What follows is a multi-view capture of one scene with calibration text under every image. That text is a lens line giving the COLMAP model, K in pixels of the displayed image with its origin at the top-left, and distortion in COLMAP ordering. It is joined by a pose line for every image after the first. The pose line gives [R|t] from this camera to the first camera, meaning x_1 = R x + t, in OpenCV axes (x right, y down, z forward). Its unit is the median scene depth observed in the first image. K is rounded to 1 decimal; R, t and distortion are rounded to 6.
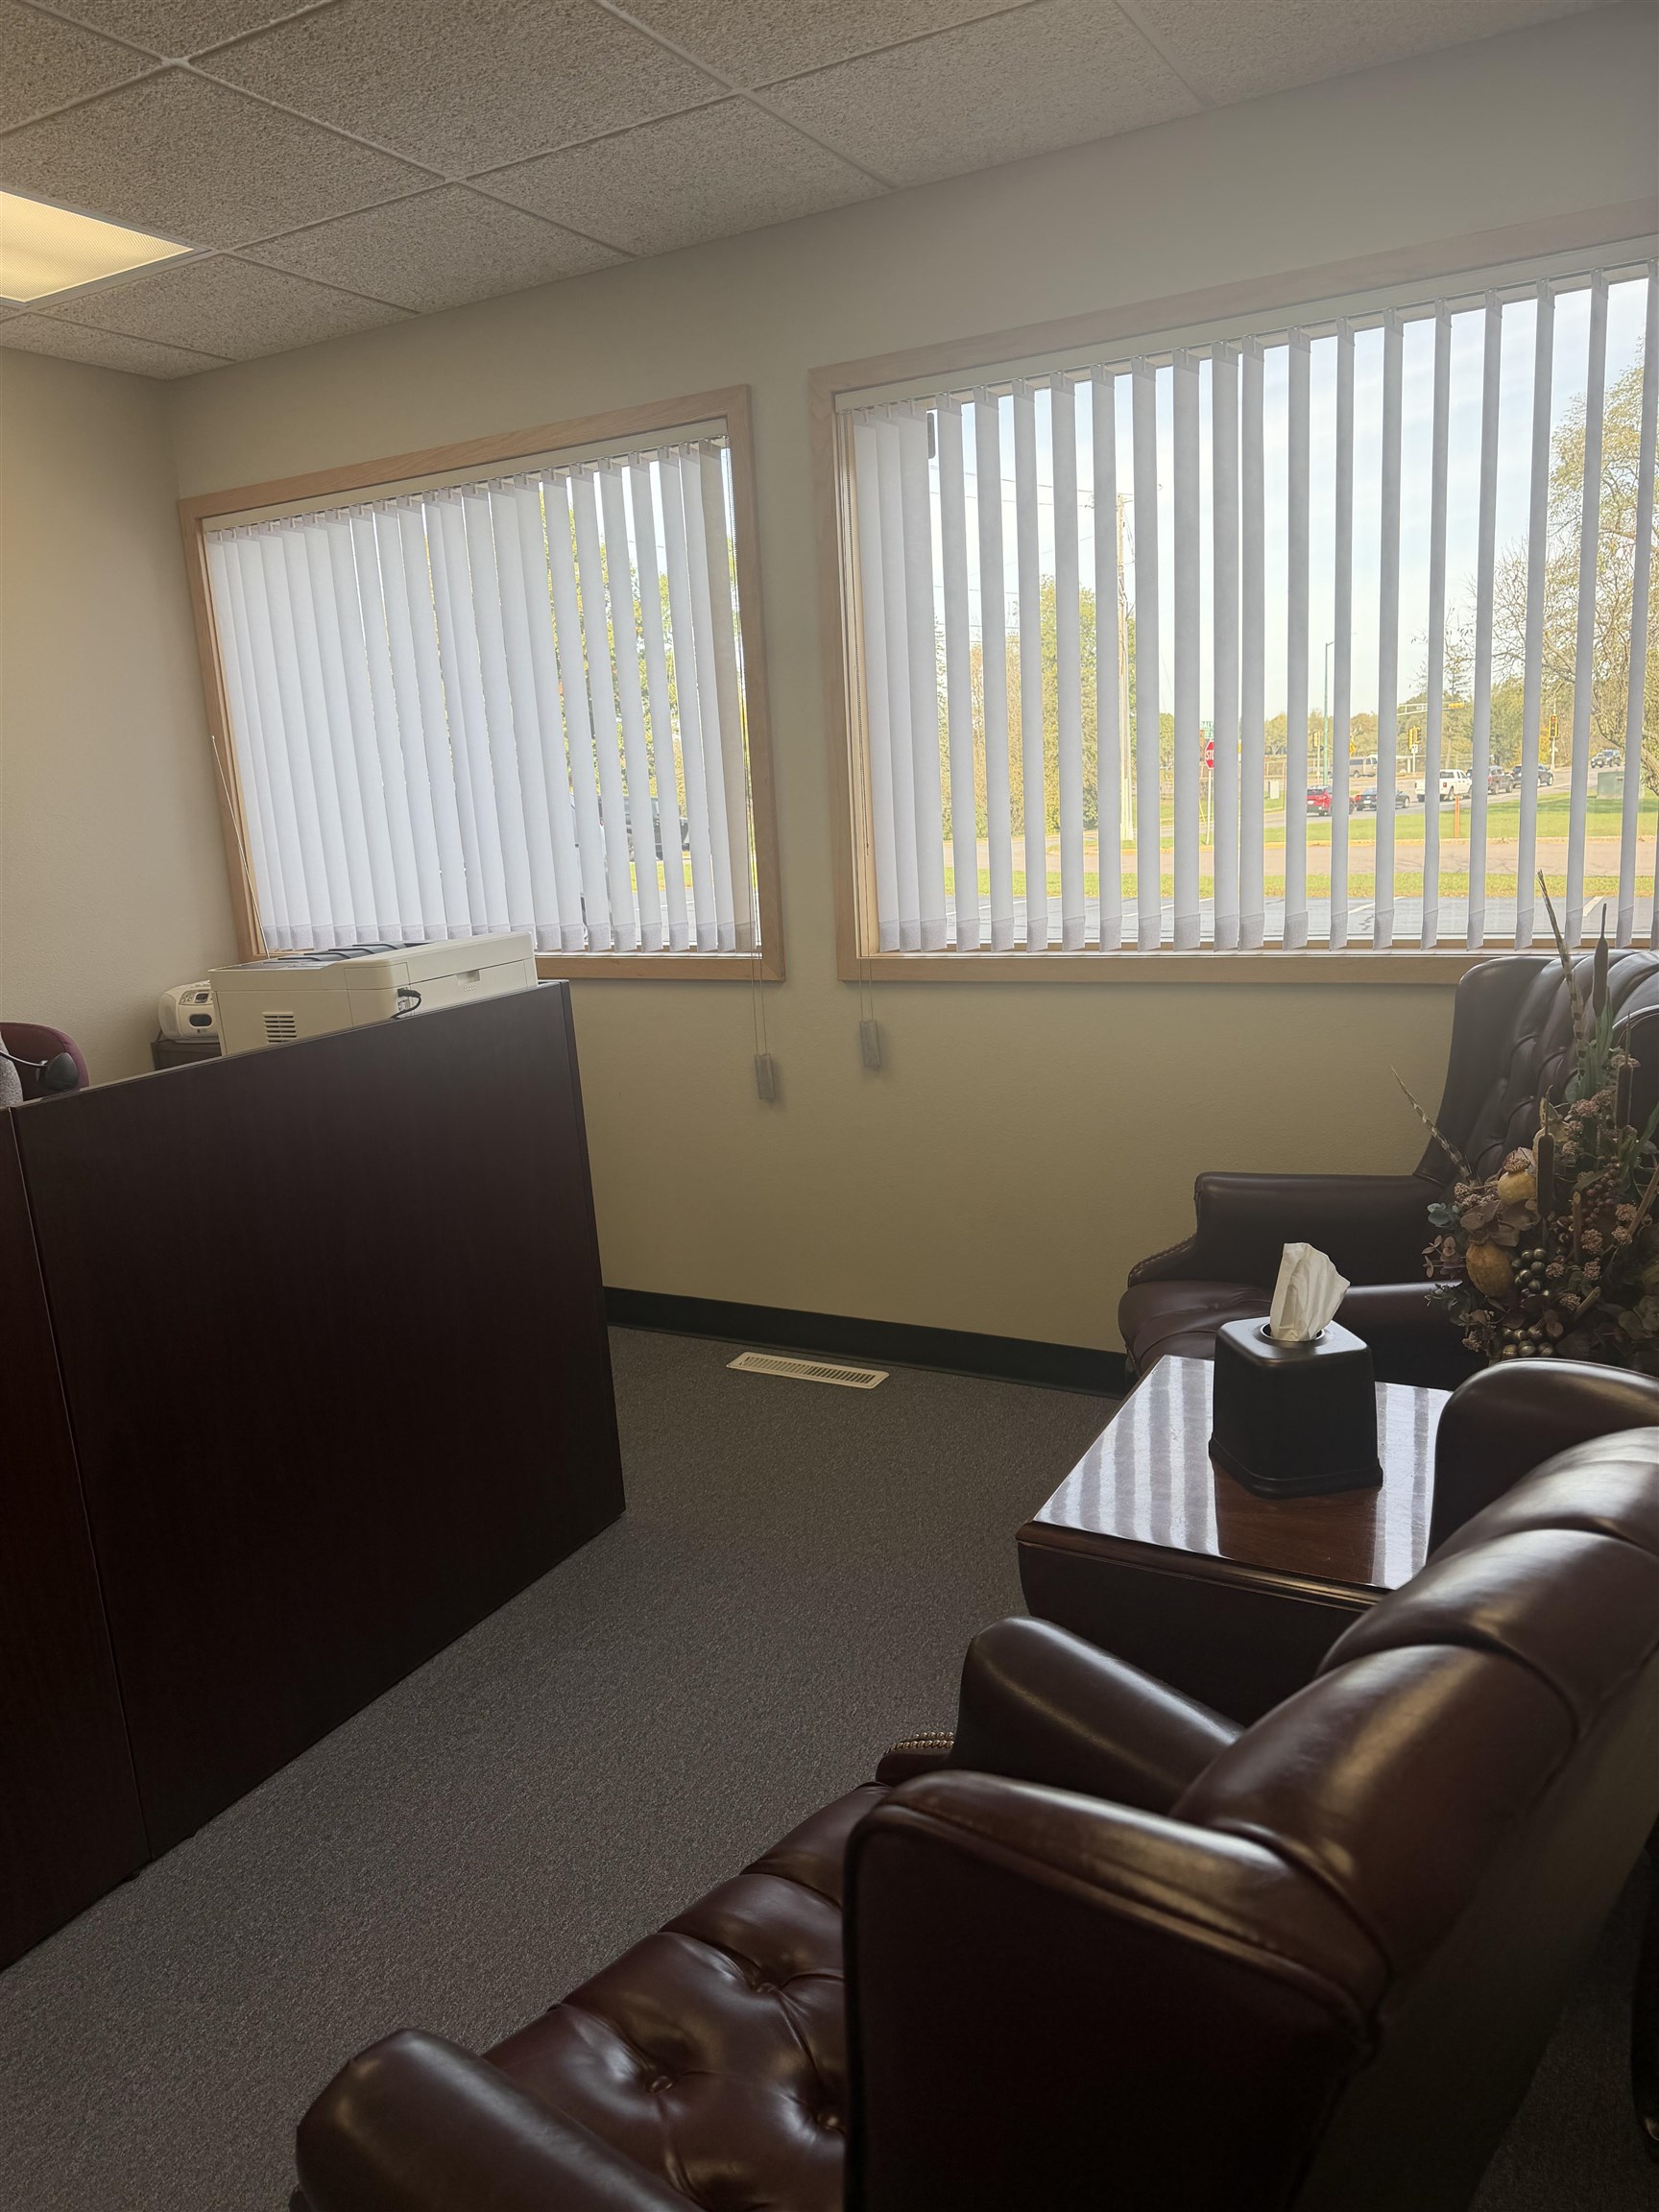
lens RADIAL K [[1572.4, 0, 829.5], [0, 1572.4, 1106.0], [0, 0, 1]] dist [0.038045, -0.027897]
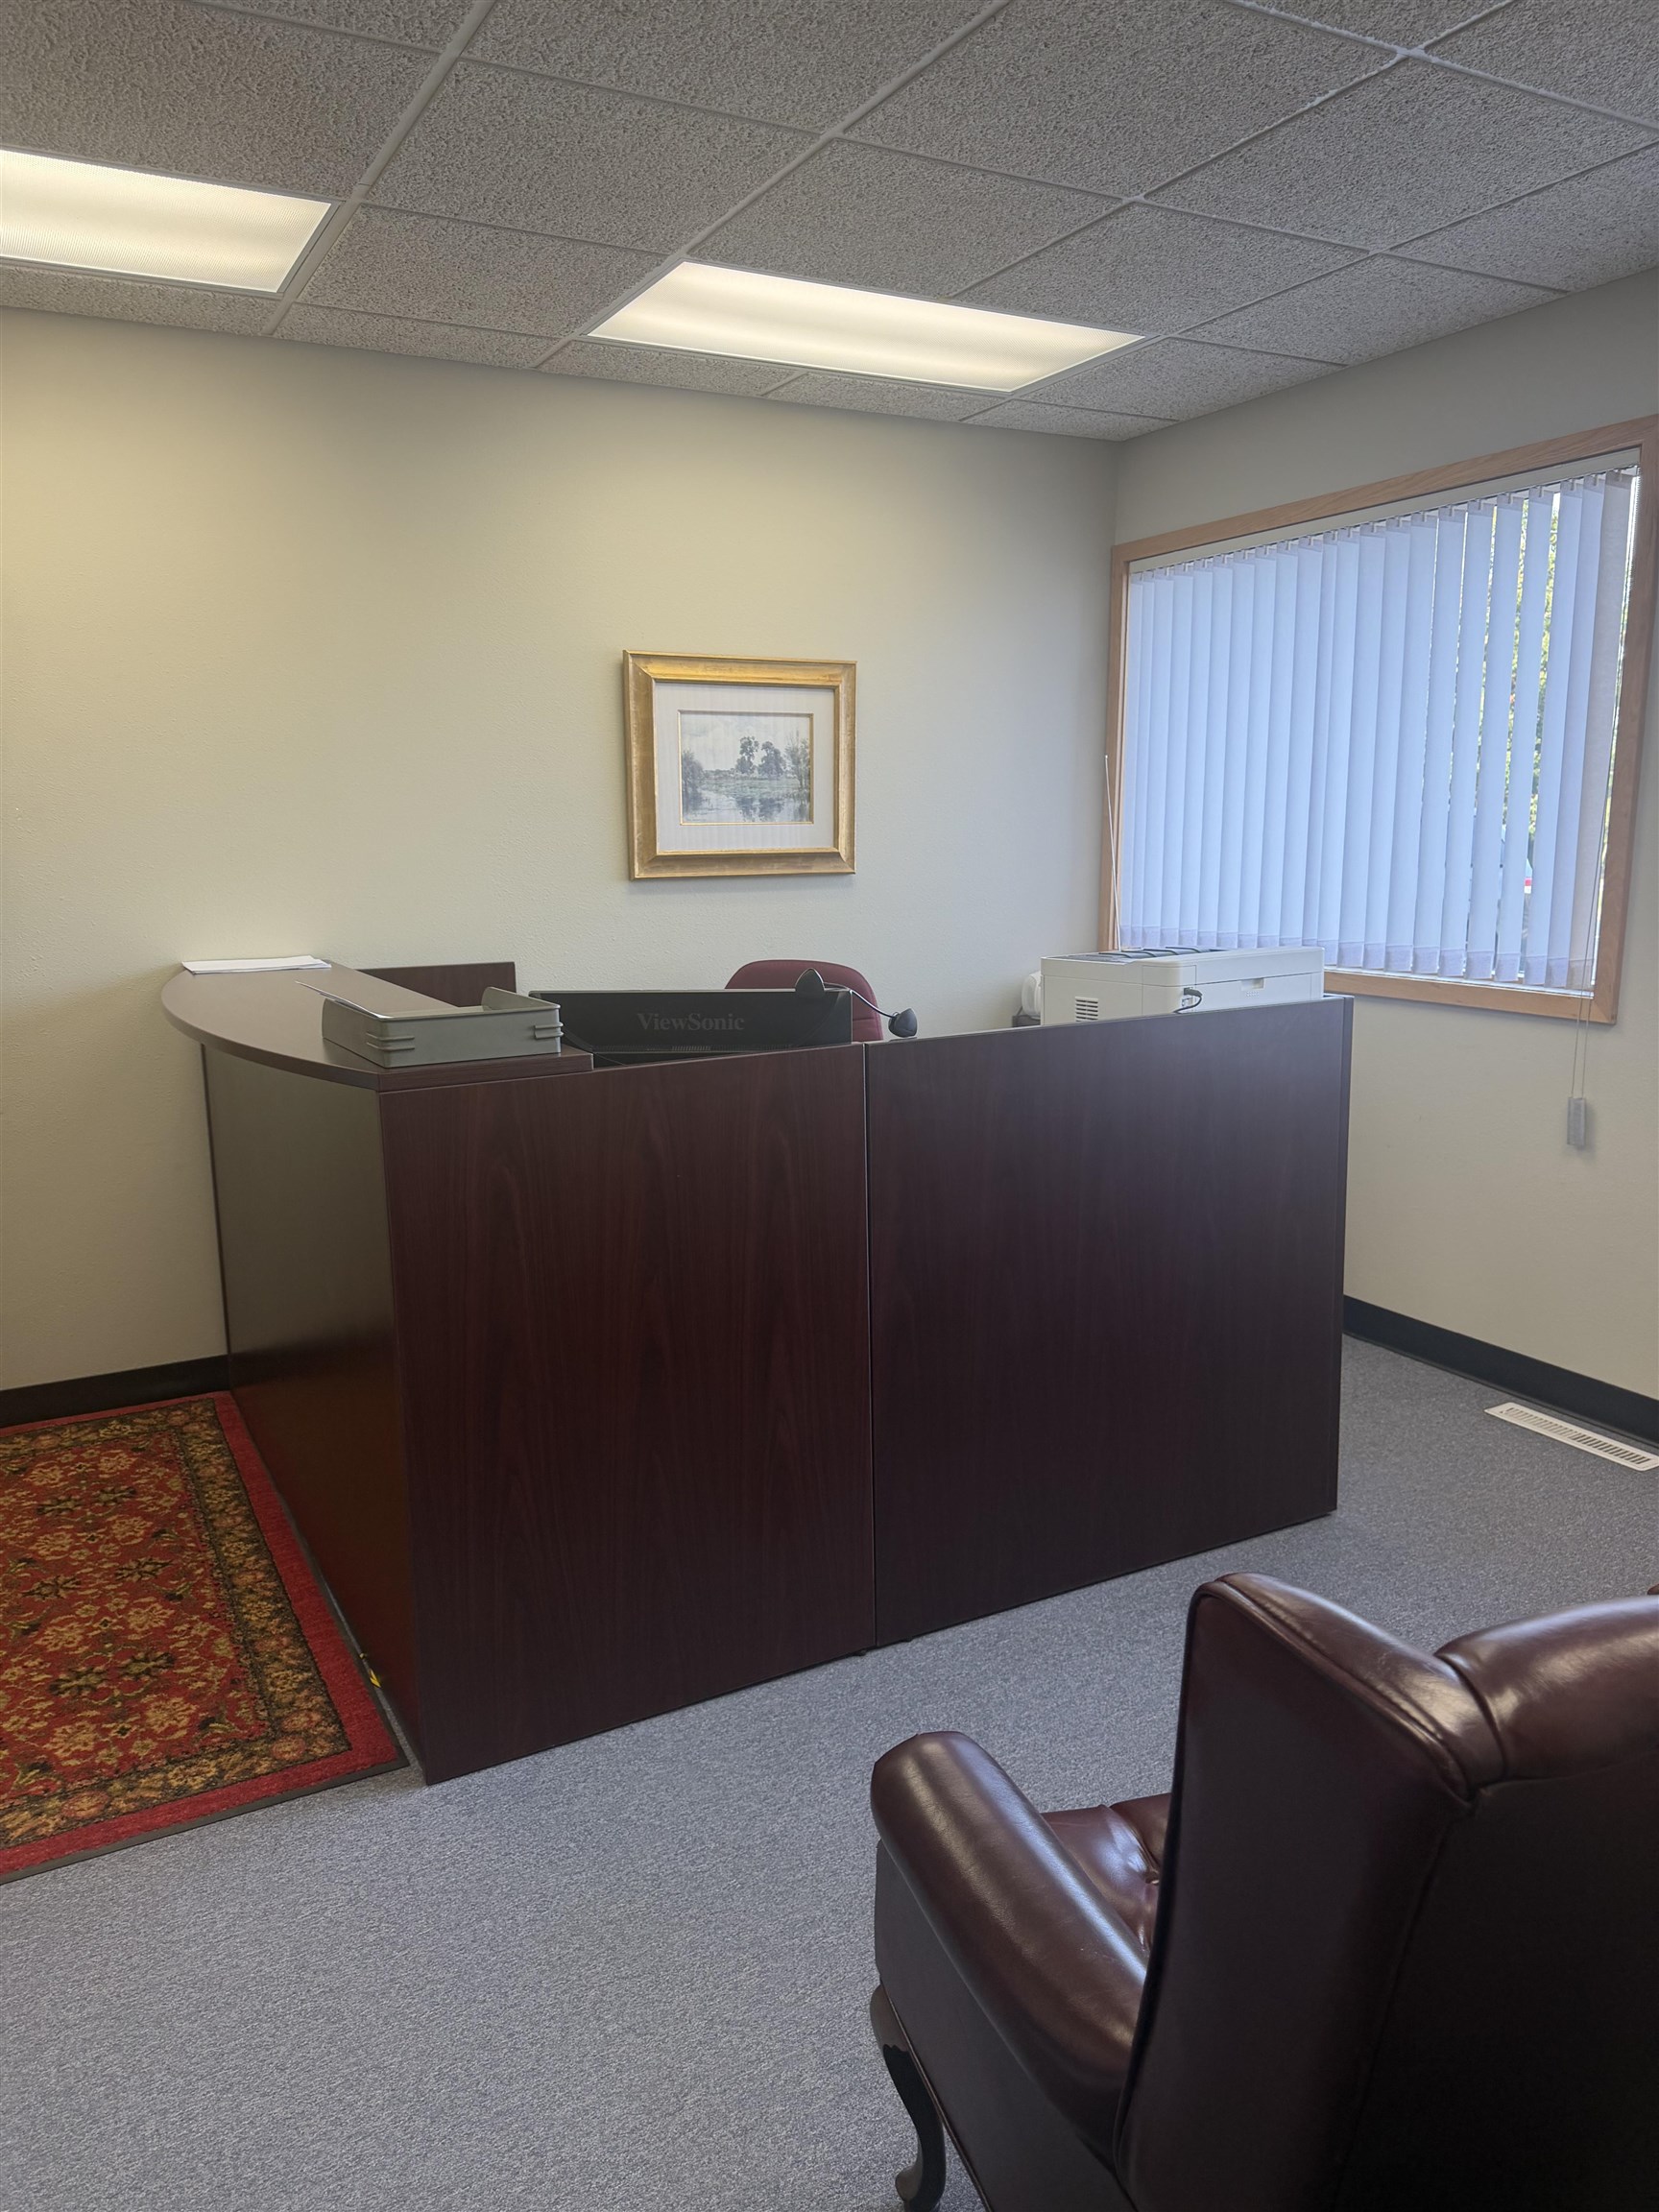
lens RADIAL K [[1572.4, 0, 829.5], [0, 1572.4, 1106.0], [0, 0, 1]] dist [0.038045, -0.027897]
pose [[0.846358, 0.149553, -0.511187, 0.085202], [-0.153189, 0.987567, 0.035292, 0.007392], [0.510109, 0.048439, 0.858745, -0.084603]]
